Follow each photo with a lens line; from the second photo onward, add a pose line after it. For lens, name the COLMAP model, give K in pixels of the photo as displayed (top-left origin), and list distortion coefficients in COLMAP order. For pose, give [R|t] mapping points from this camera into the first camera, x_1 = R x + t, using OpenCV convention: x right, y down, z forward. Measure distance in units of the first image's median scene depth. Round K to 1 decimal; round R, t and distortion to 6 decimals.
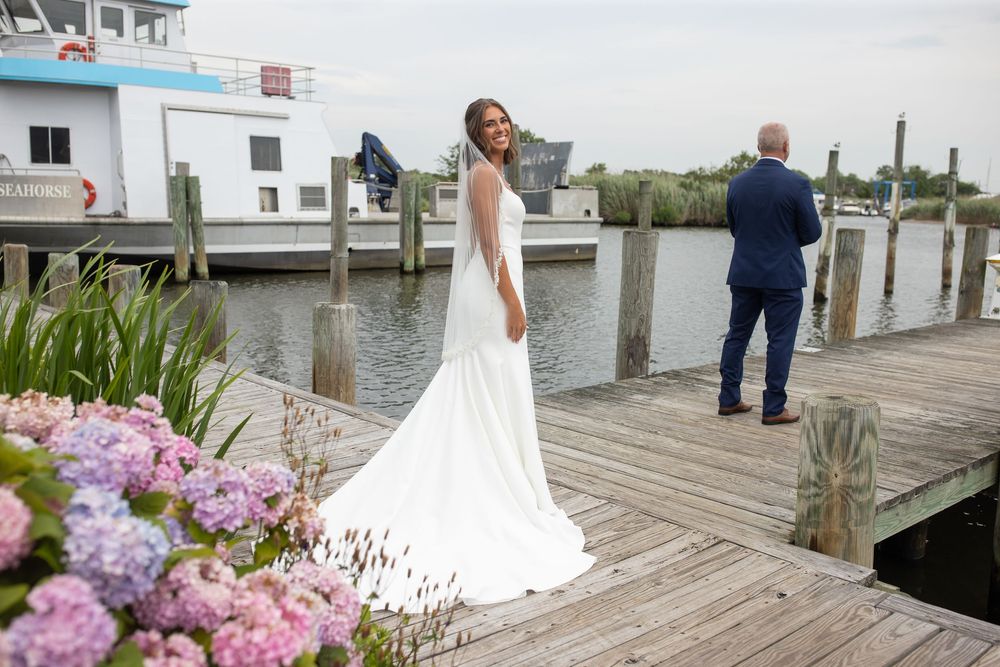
lens RADIAL K [[959.8, 0, 492.6], [0, 959.8, 336.5], [0, 0, 1]] dist [0.002833, -0.029151]
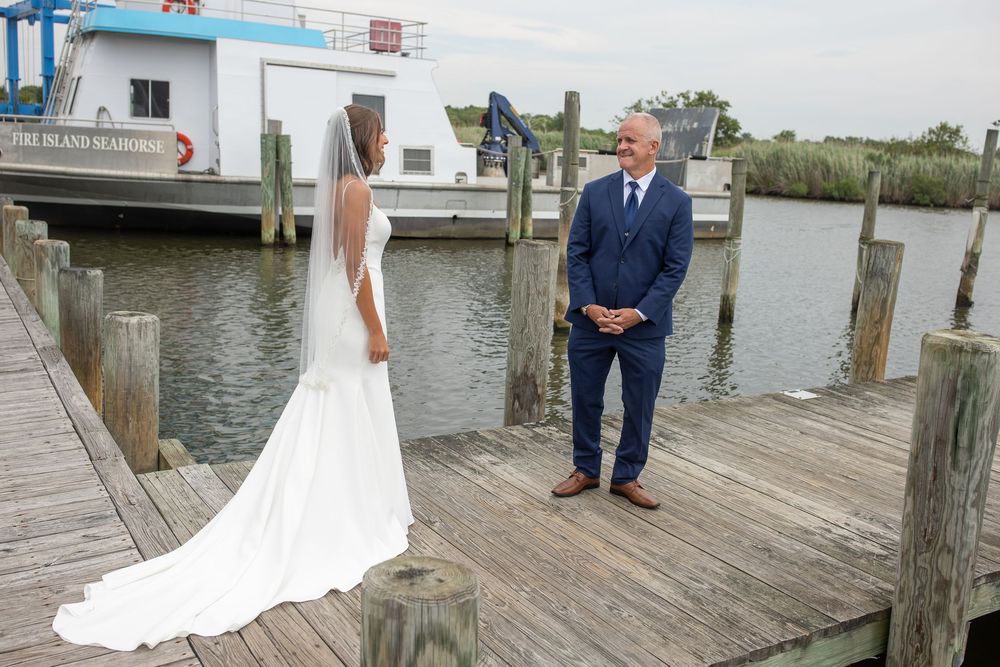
lens RADIAL K [[982.4, 0, 500.0], [0, 982.4, 333.5], [0, 0, 1]] dist [-0.005720, -0.009629]
pose [[0.982975, 0.066722, -0.171198, 0.079348], [-0.060933, 0.997385, 0.038853, -0.018902], [0.173343, -0.027760, 0.984470, 0.058595]]
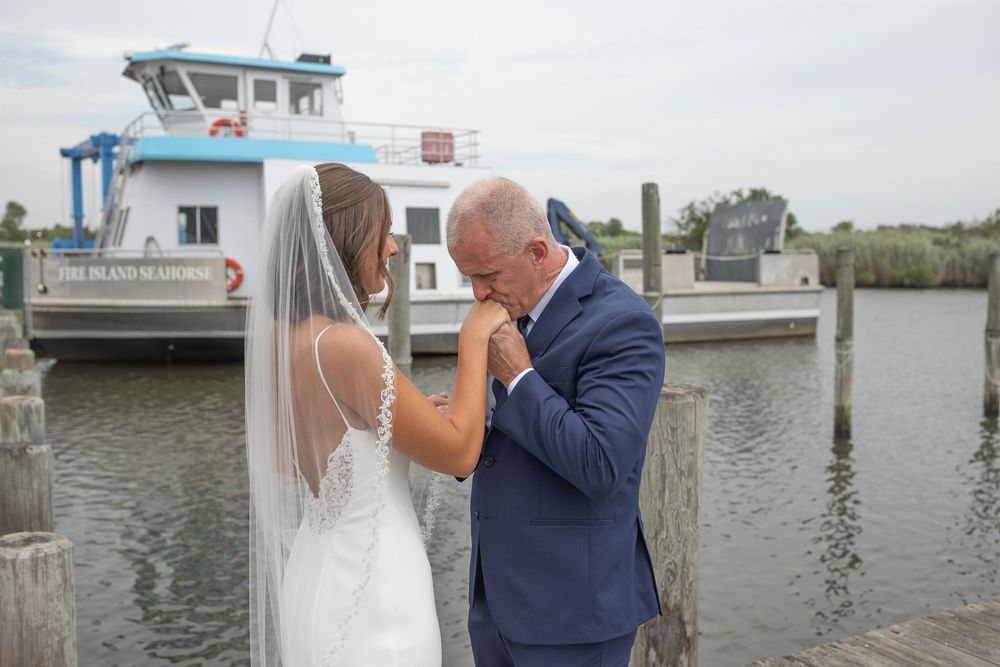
lens RADIAL K [[959.8, 0, 492.6], [0, 959.8, 336.5], [0, 0, 1]] dist [0.002833, -0.029151]
pose [[0.969358, -0.004127, -0.245619, 0.055328], [-0.011764, 0.997932, -0.063198, -0.030784], [0.245372, 0.064151, 0.967304, 0.148779]]
